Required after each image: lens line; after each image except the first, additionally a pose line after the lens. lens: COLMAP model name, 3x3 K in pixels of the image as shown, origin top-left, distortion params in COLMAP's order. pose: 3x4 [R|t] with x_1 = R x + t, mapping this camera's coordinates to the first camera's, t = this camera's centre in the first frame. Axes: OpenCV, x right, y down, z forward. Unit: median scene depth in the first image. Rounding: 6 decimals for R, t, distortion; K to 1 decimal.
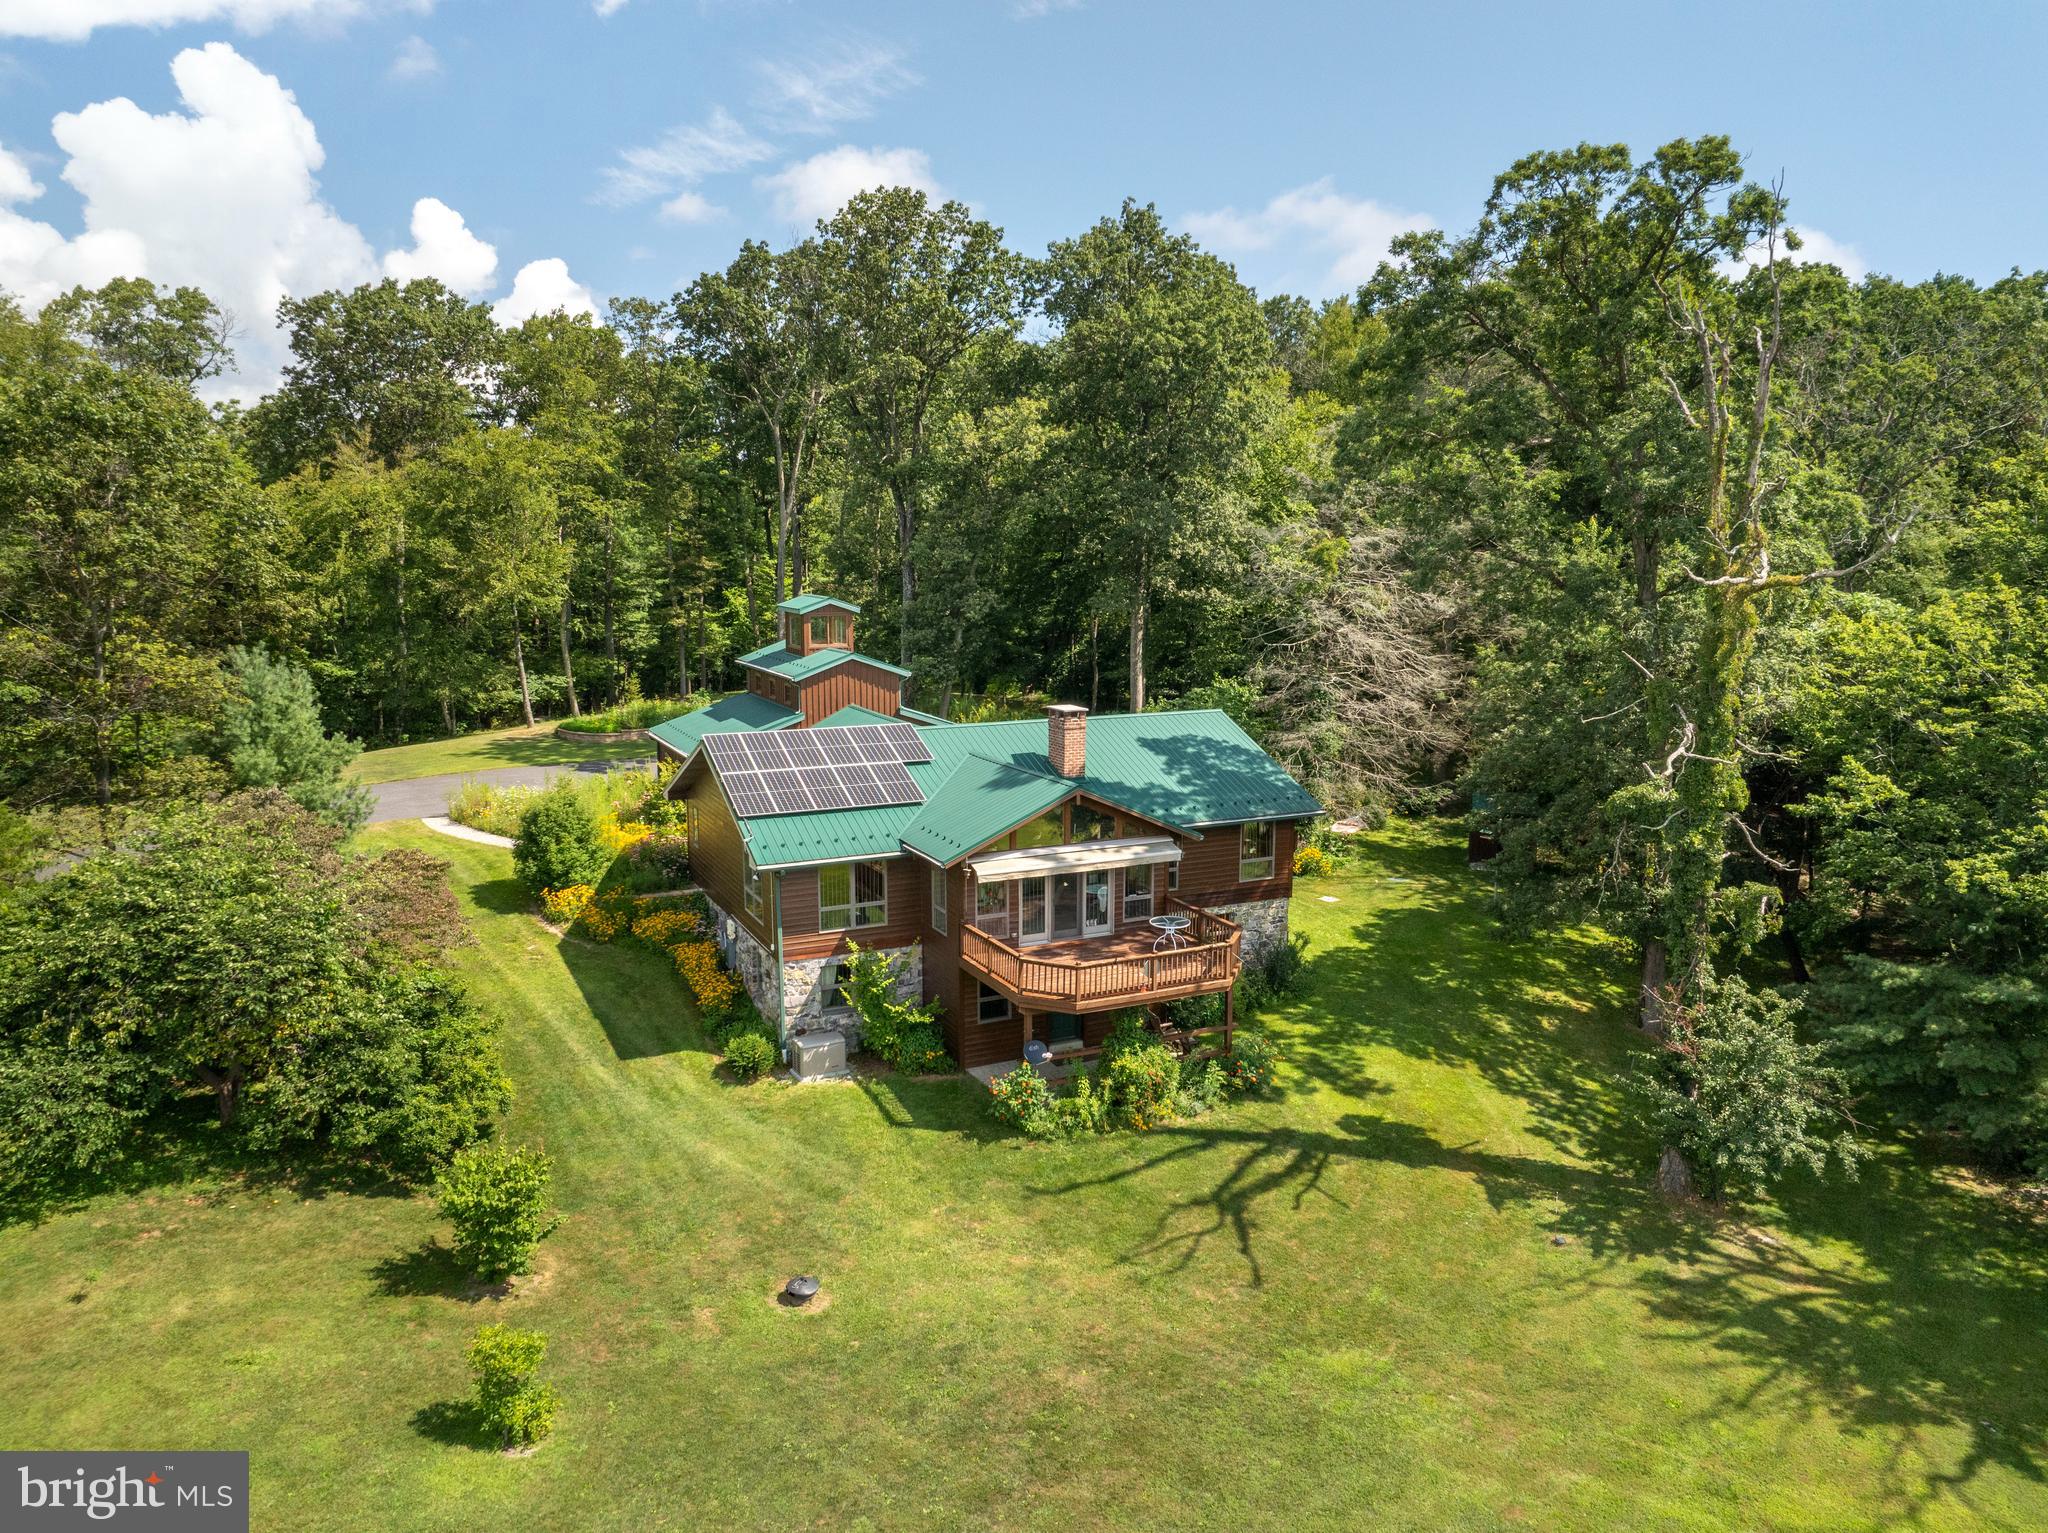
lens RADIAL K [[1446.2, 0, 1030.0], [0, 1446.2, 768.6], [0, 0, 1]] dist [-0.014811, -0.008351]
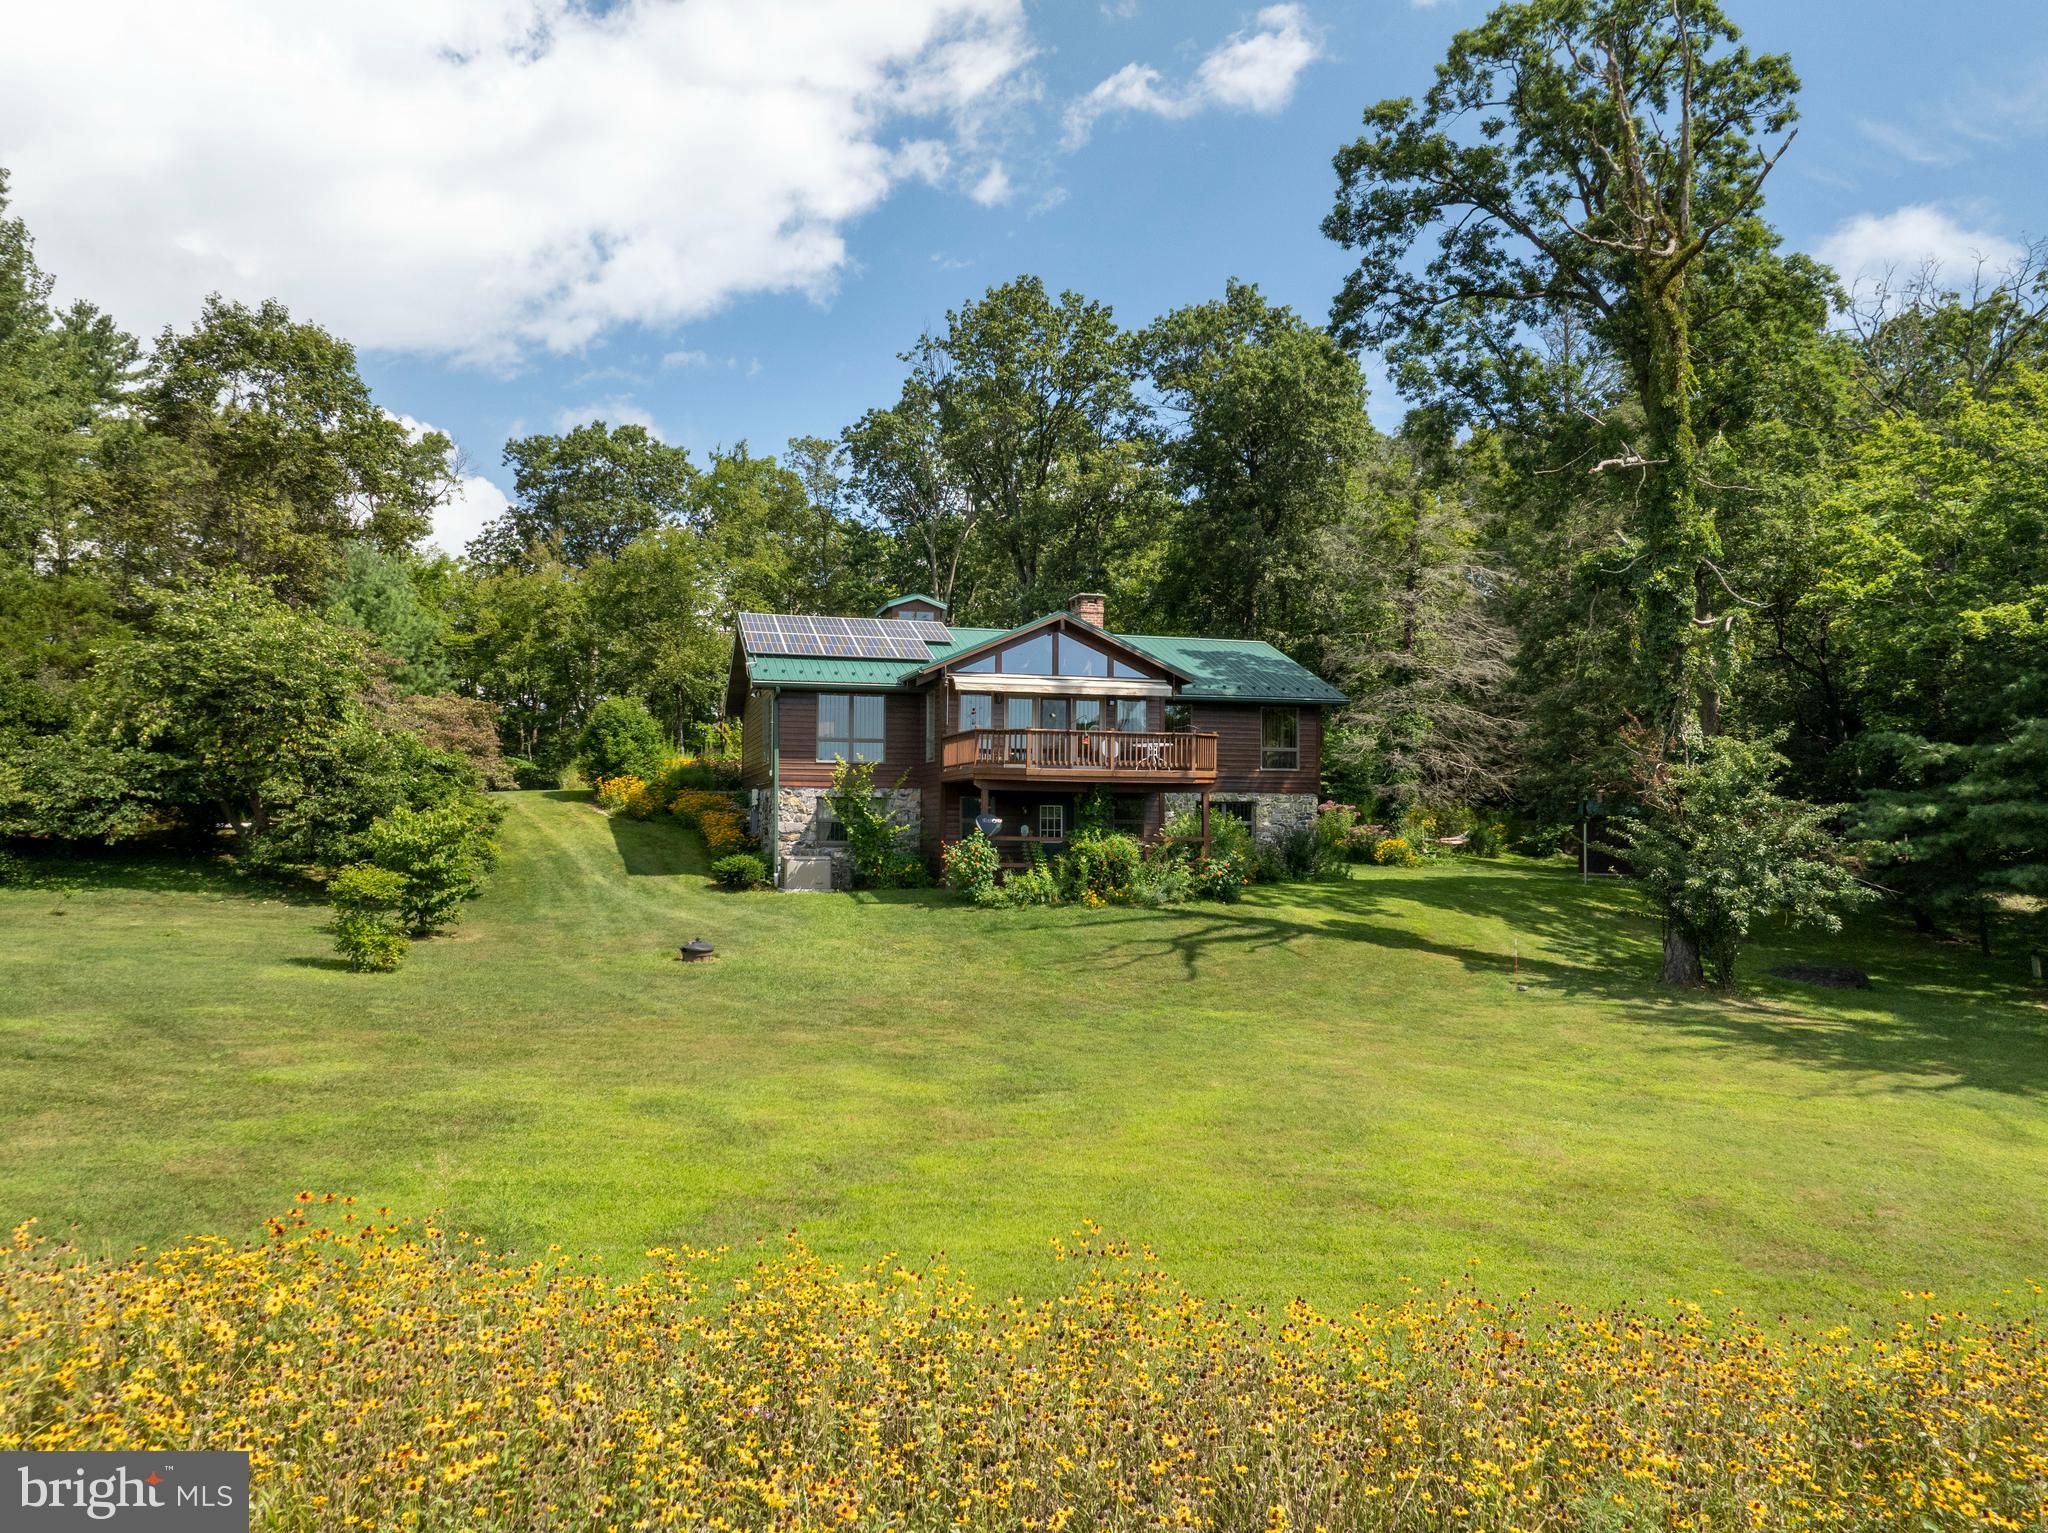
lens RADIAL K [[1446.2, 0, 1029.1], [0, 1446.2, 773.3], [0, 0, 1]] dist [-0.014811, -0.008351]
pose [[0.985072, -0.007599, -0.171974, 0.159688], [-0.026630, 0.980272, -0.195853, 0.279982], [0.170070, 0.197509, 0.965436, 0.023475]]
